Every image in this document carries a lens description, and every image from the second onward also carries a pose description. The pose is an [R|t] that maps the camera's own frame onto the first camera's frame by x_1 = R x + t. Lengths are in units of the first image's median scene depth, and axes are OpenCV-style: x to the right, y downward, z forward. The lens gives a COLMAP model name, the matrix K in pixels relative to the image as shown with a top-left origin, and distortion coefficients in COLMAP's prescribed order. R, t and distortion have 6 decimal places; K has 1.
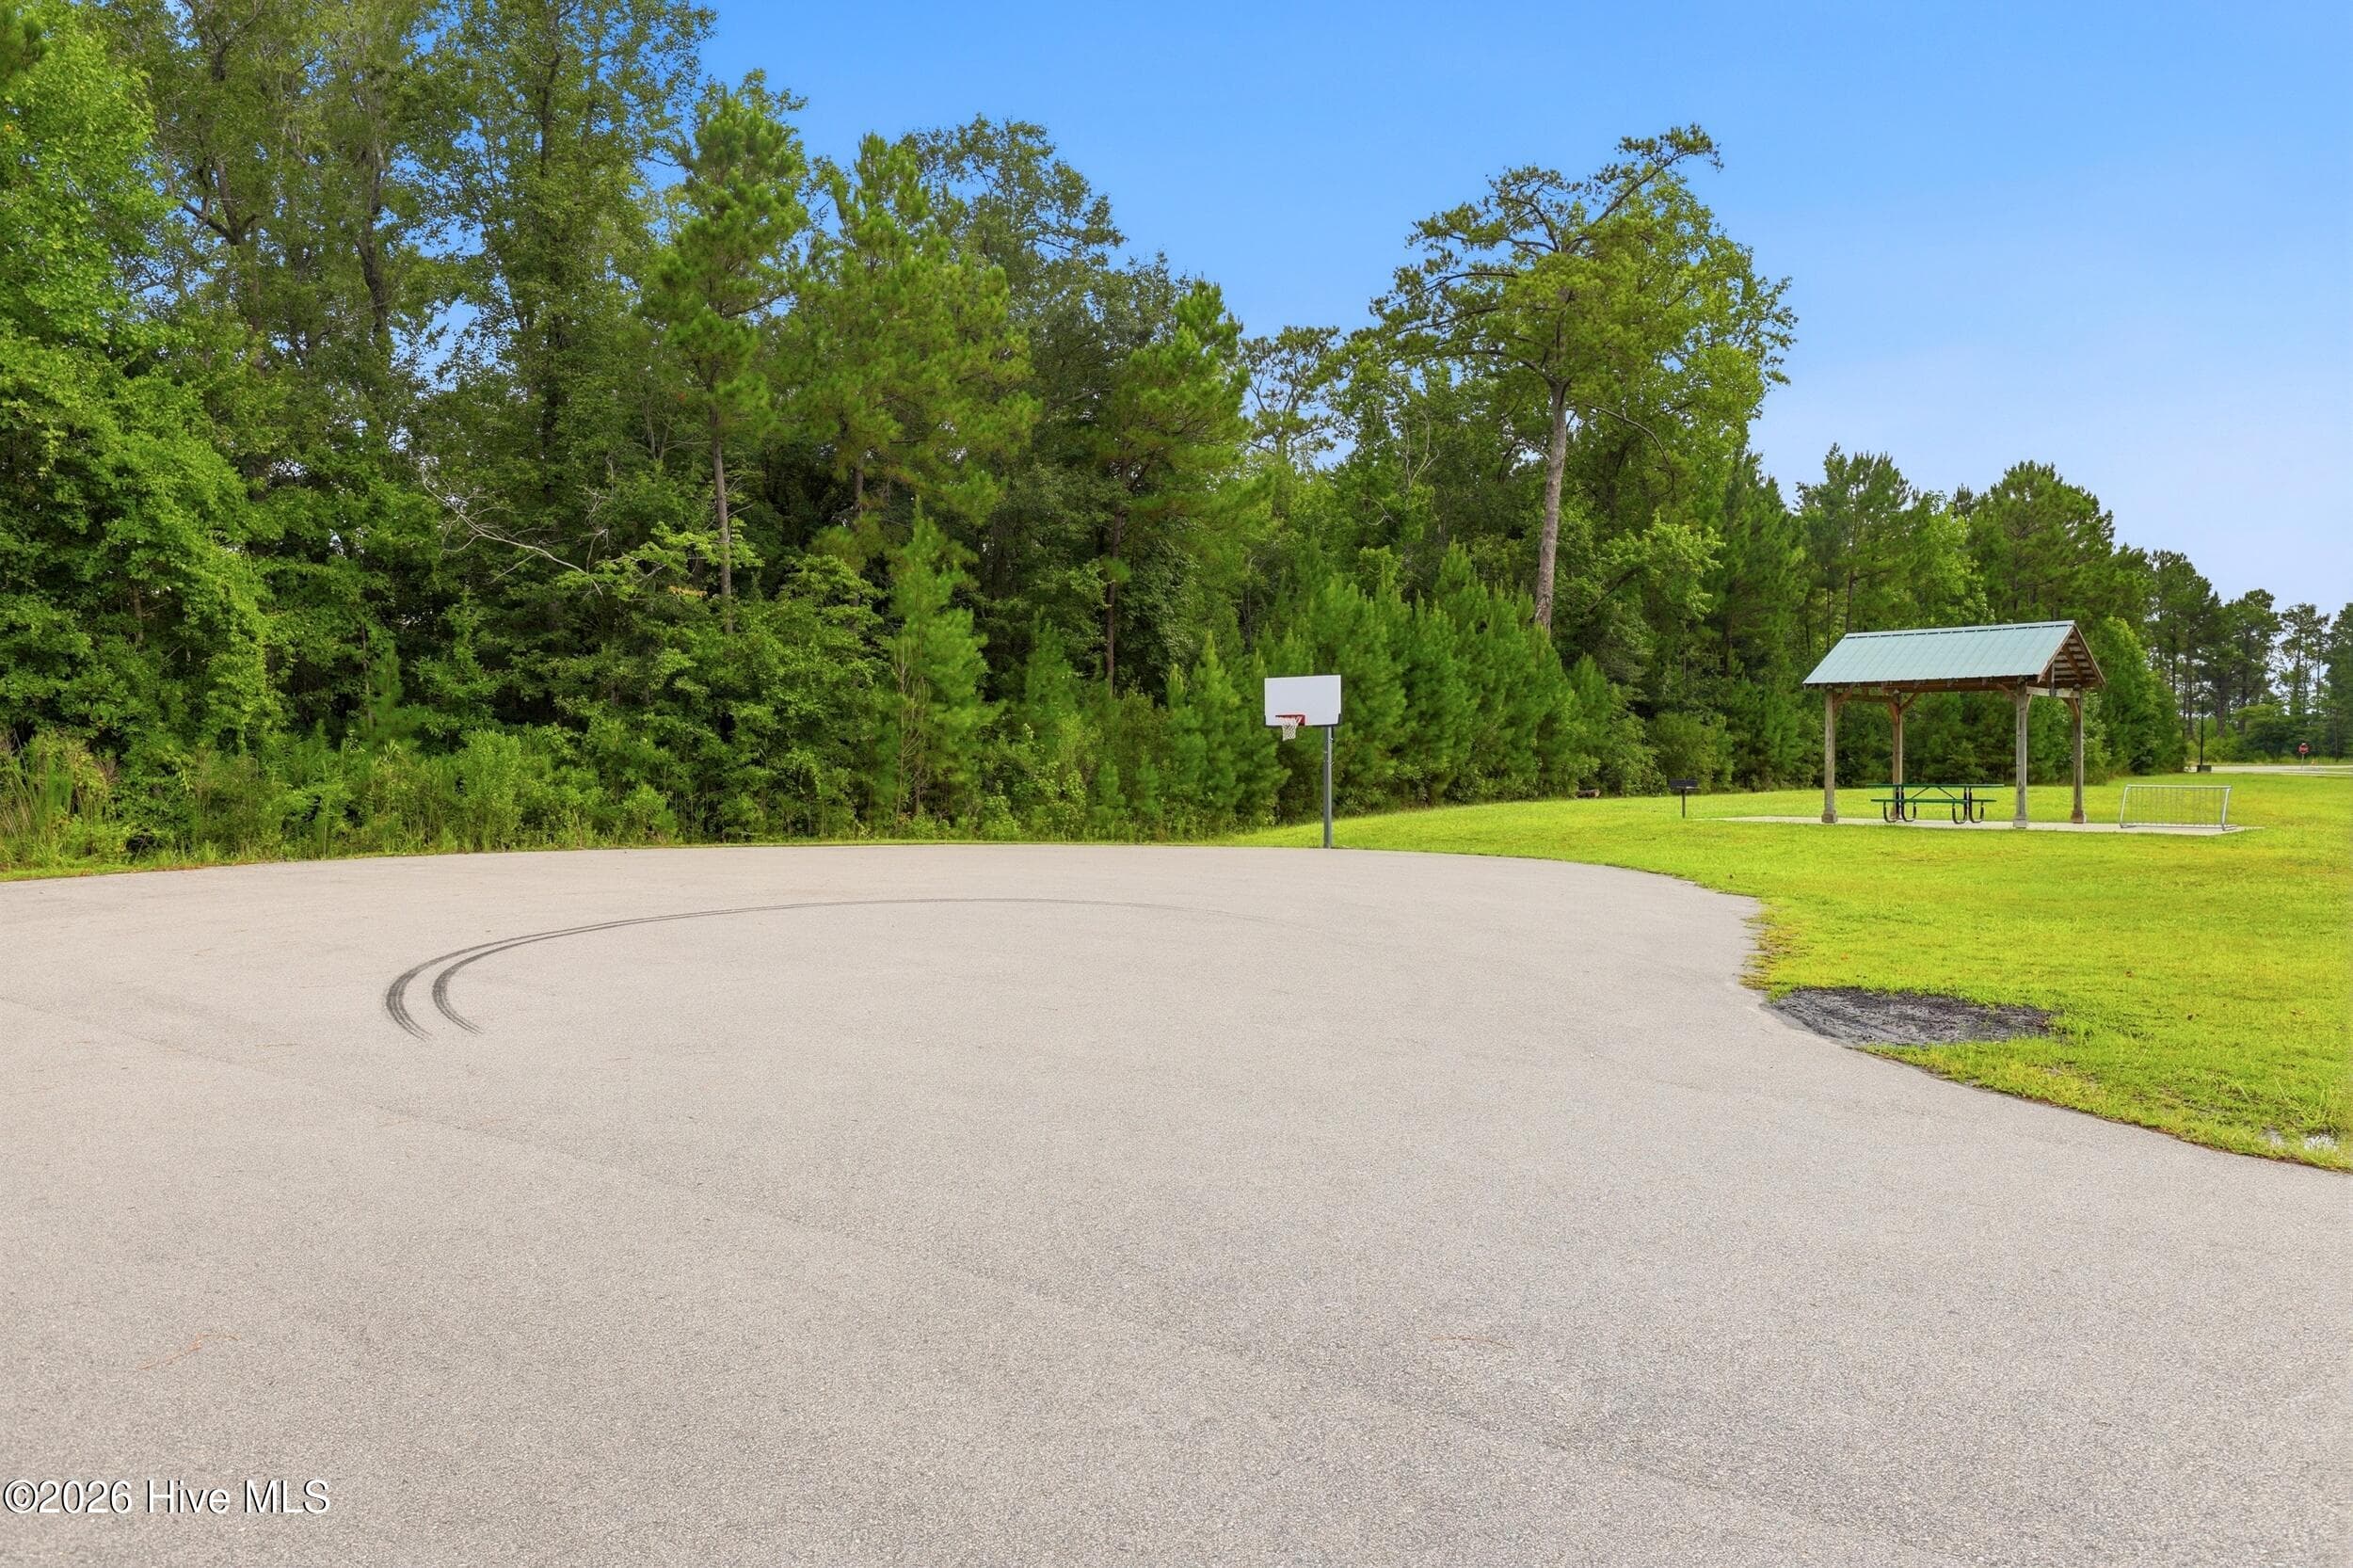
lens RADIAL K [[2303.6, 0, 1176.7], [0, 2303.6, 783.9], [0, 0, 1]] dist [-0.024954, 0.000000]
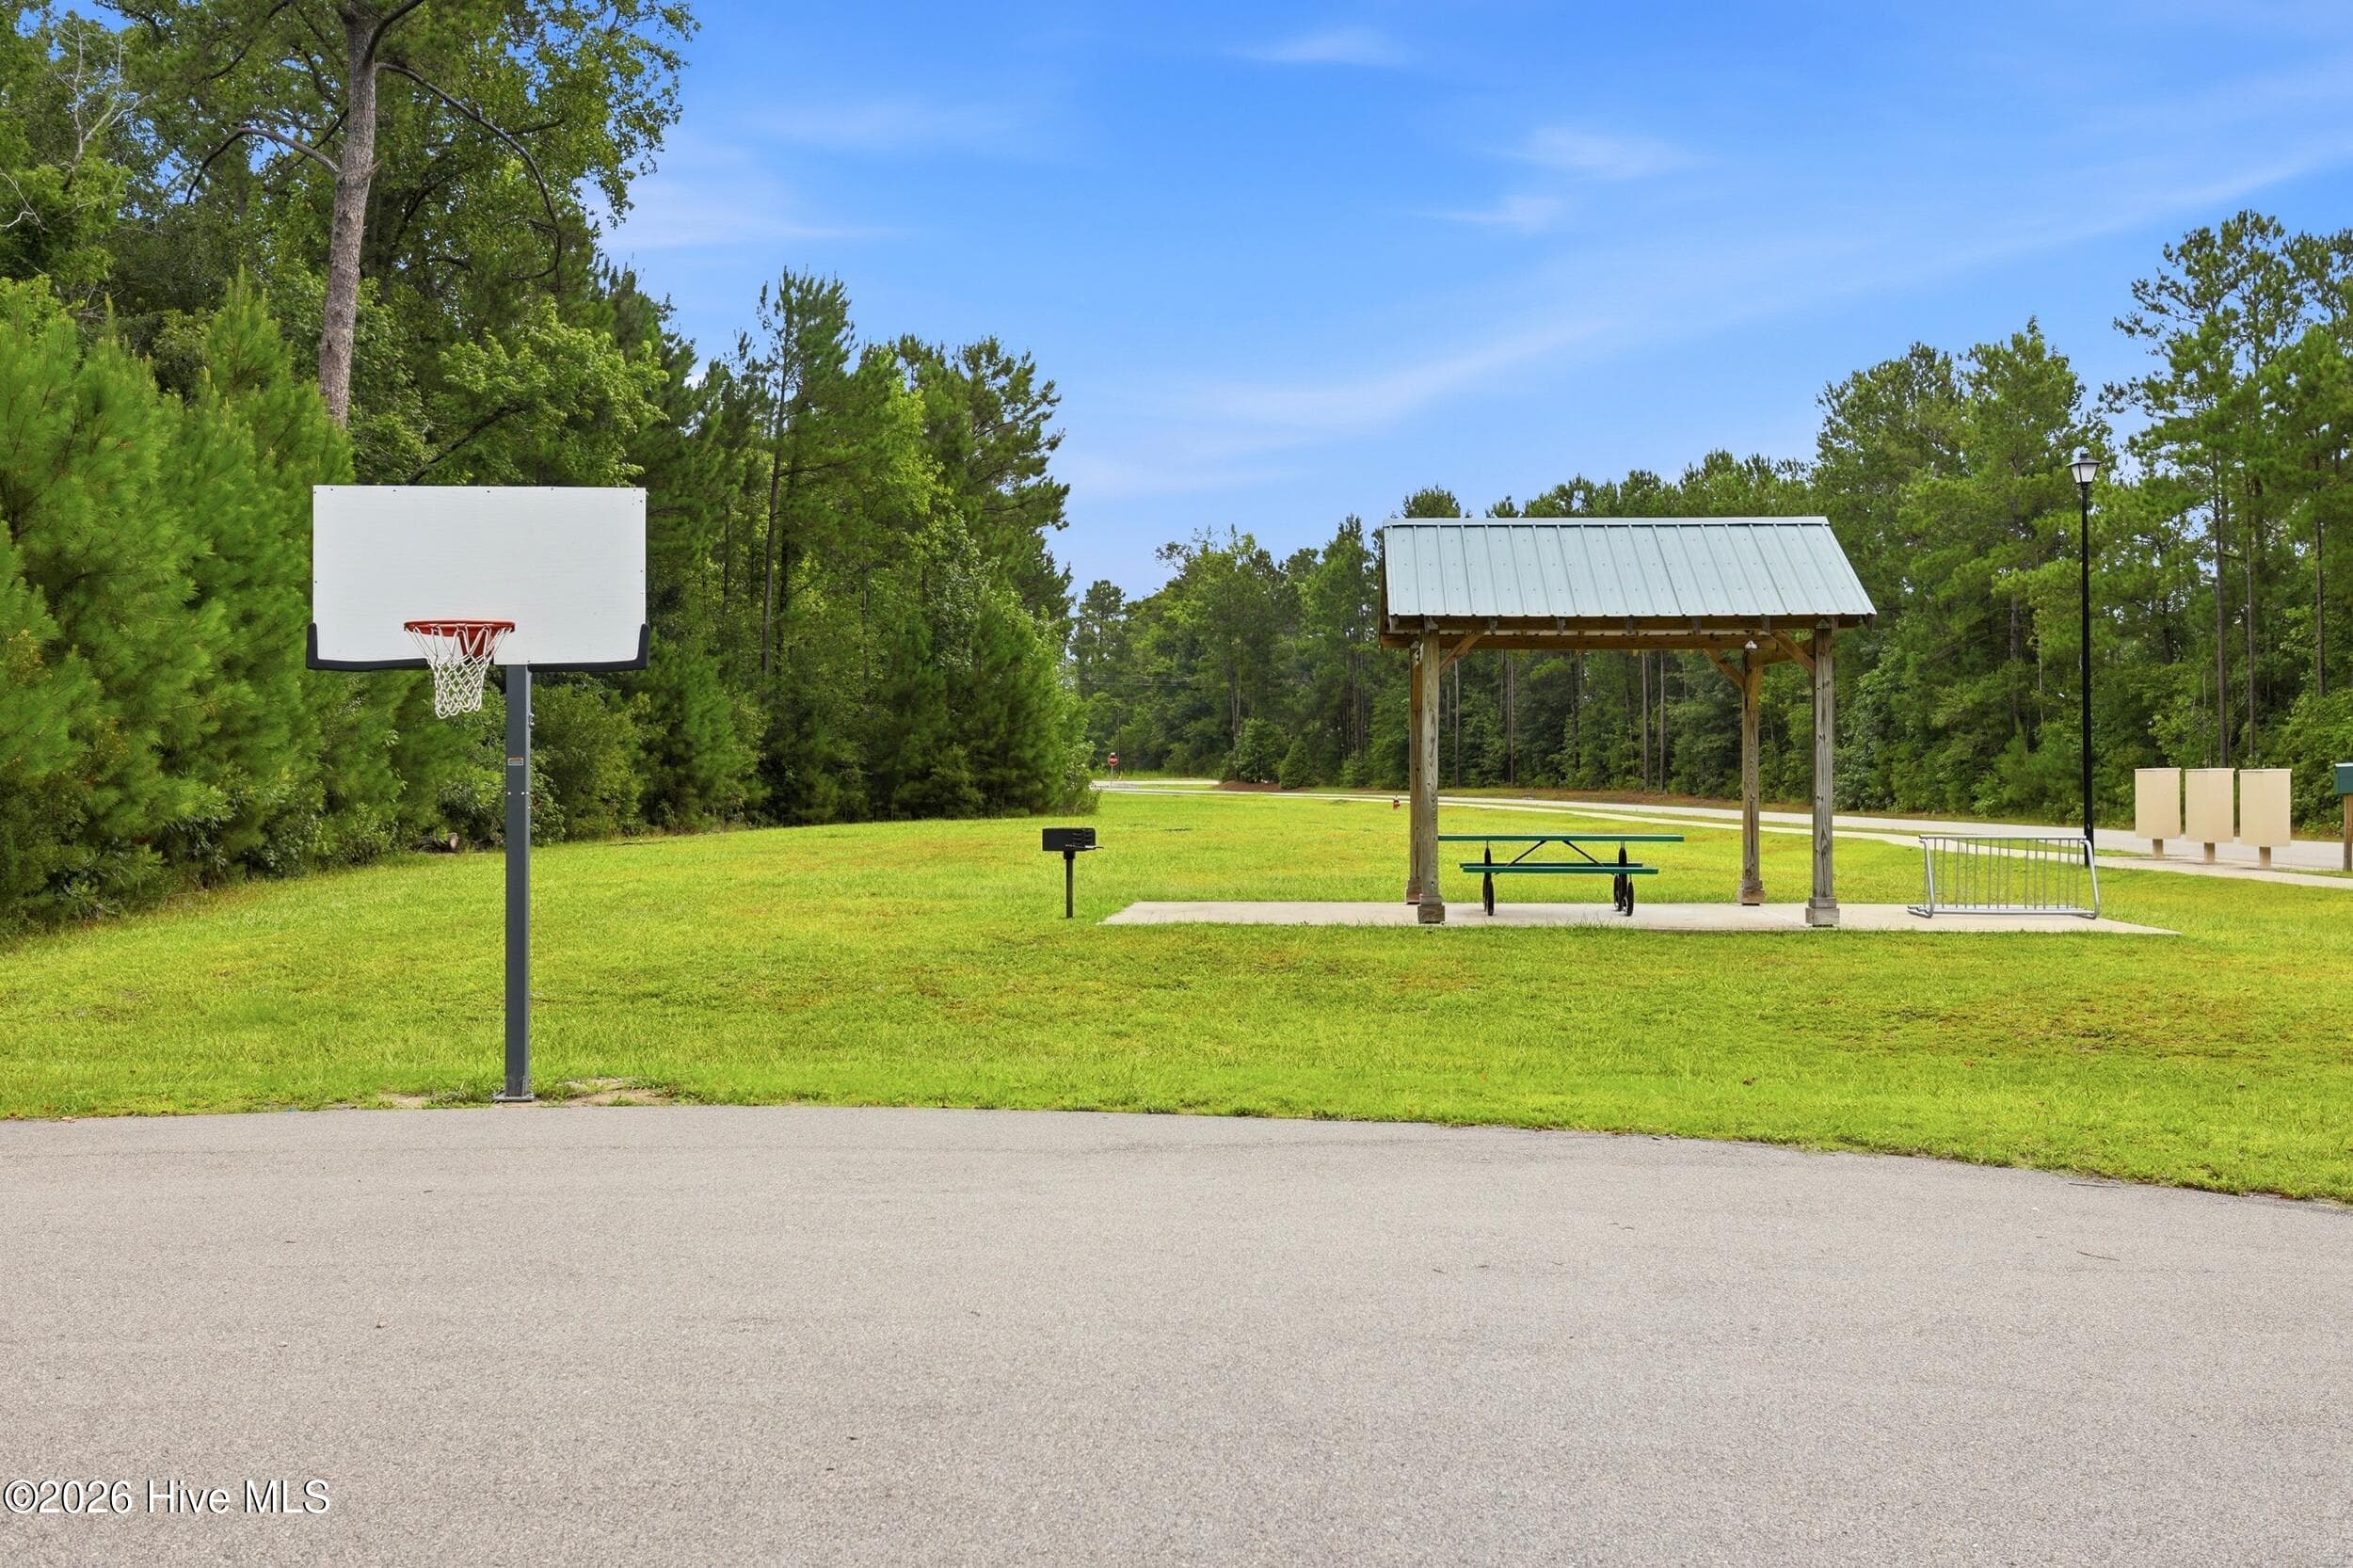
lens RADIAL K [[2303.6, 0, 1176.3], [0, 2303.6, 778.4], [0, 0, 1]] dist [-0.024954, 0.000000]
pose [[0.715469, 0.001584, 0.698643, -0.054282], [0.001667, 0.999991, -0.003974, -0.007330], [-0.698643, 0.004008, 0.715459, 0.528894]]
